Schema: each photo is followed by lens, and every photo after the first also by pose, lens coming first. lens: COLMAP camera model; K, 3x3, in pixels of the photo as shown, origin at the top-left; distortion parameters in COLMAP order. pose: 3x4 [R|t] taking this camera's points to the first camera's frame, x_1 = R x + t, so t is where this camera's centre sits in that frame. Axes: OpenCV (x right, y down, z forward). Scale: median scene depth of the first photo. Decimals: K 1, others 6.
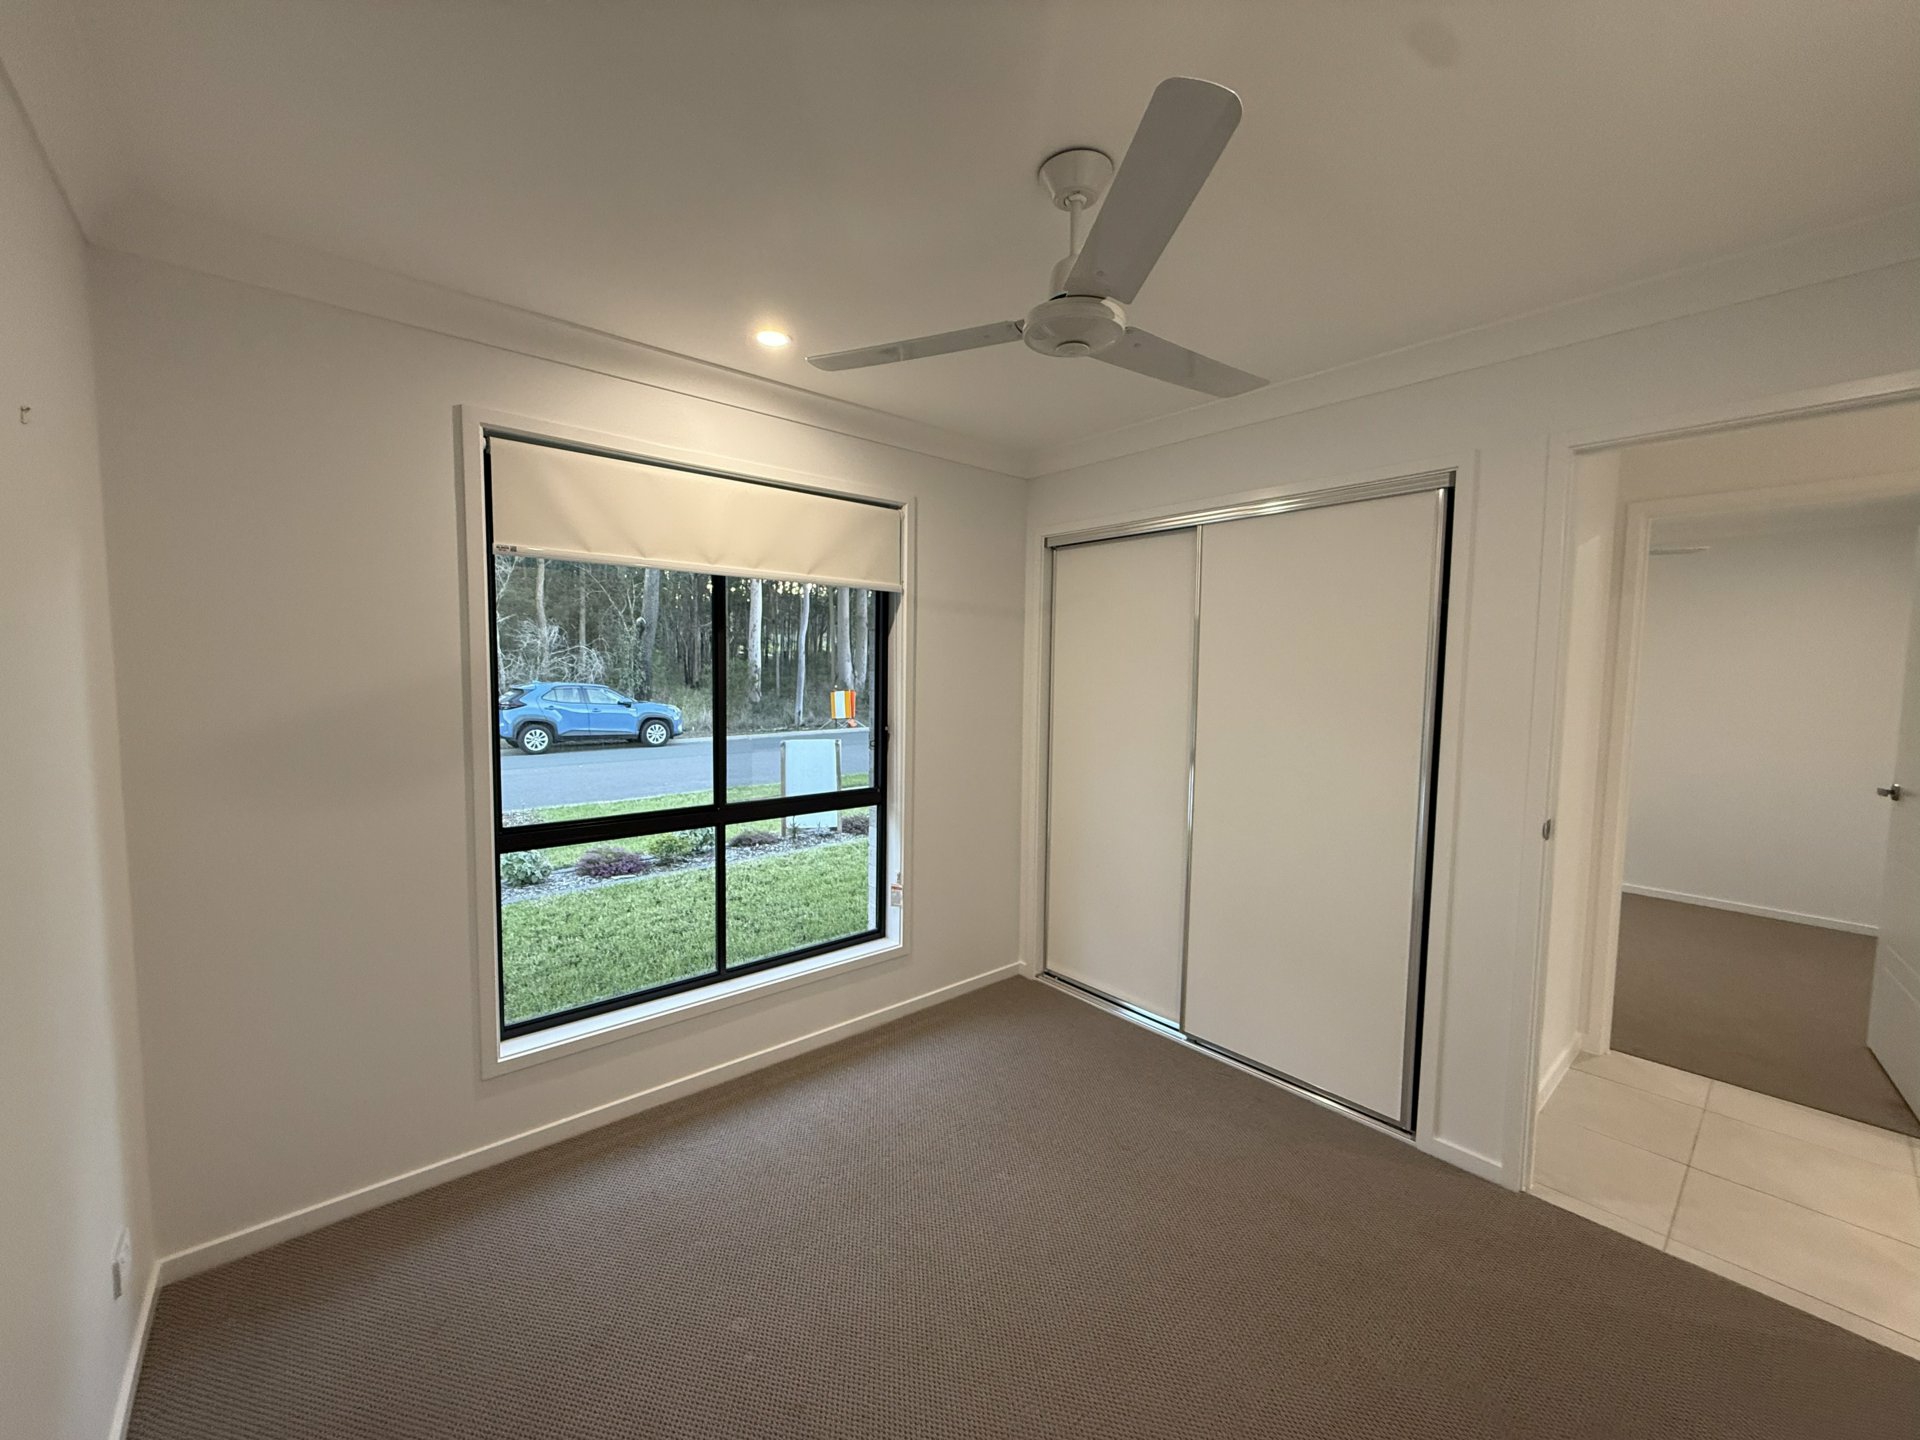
lens RADIAL K [[746.1, 0, 960.0], [0, 746.1, 720.0], [0, 0, 1]] dist [-0.000088, -0.000057]
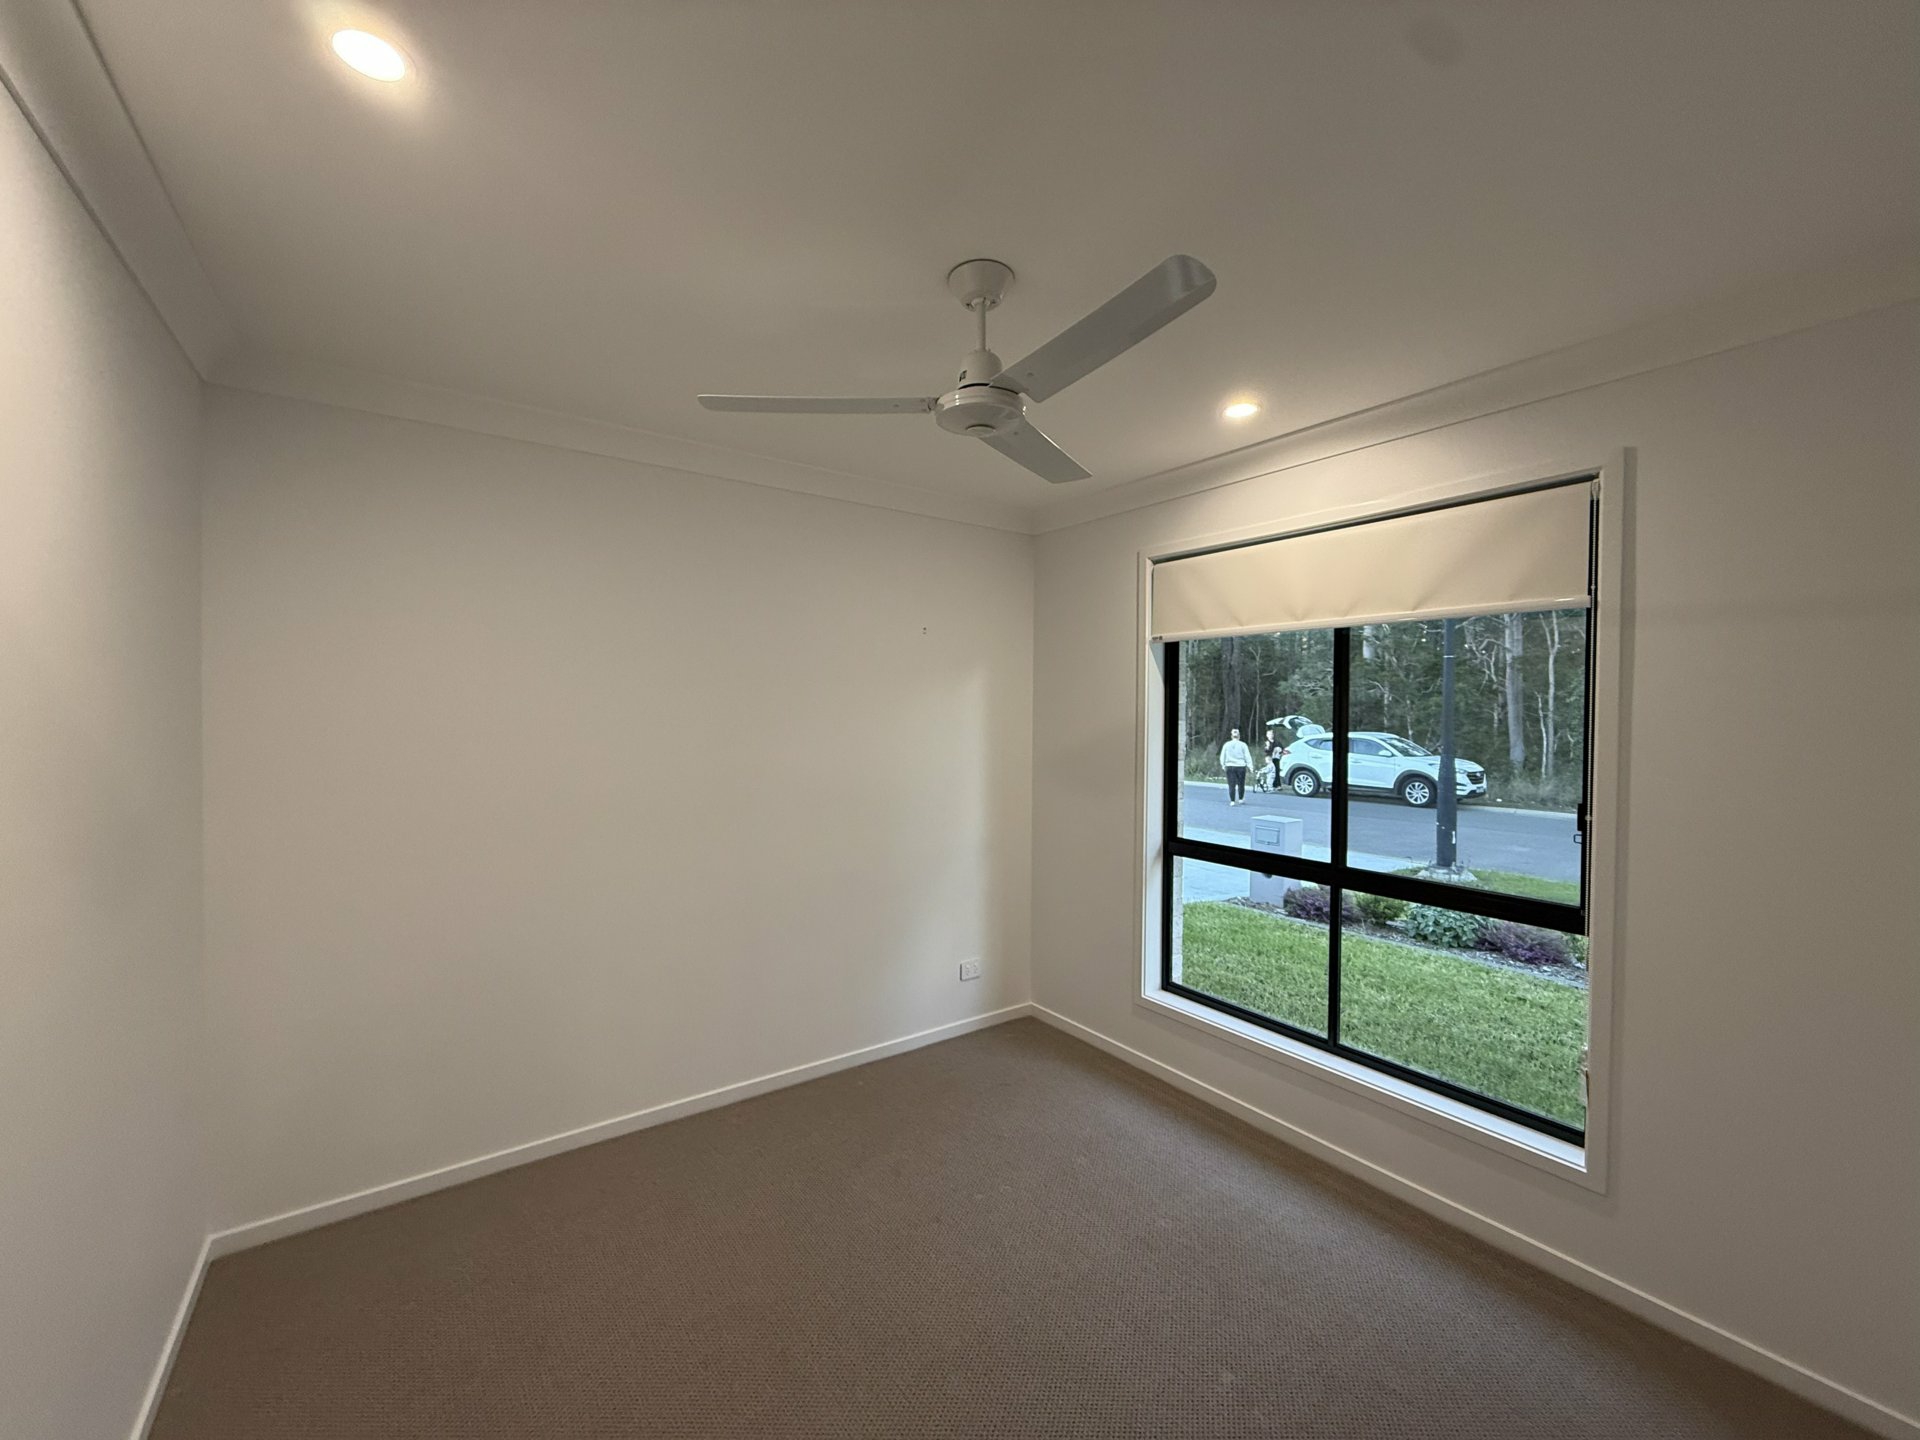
lens RADIAL K [[746.1, 0, 960.0], [0, 746.1, 720.0], [0, 0, 1]] dist [-0.000088, -0.000057]
pose [[-0.067550, -0.003295, -0.997710, 0.657409], [-0.079504, 0.996832, 0.002091, -0.034933], [0.994543, 0.079463, -0.067598, 0.561899]]
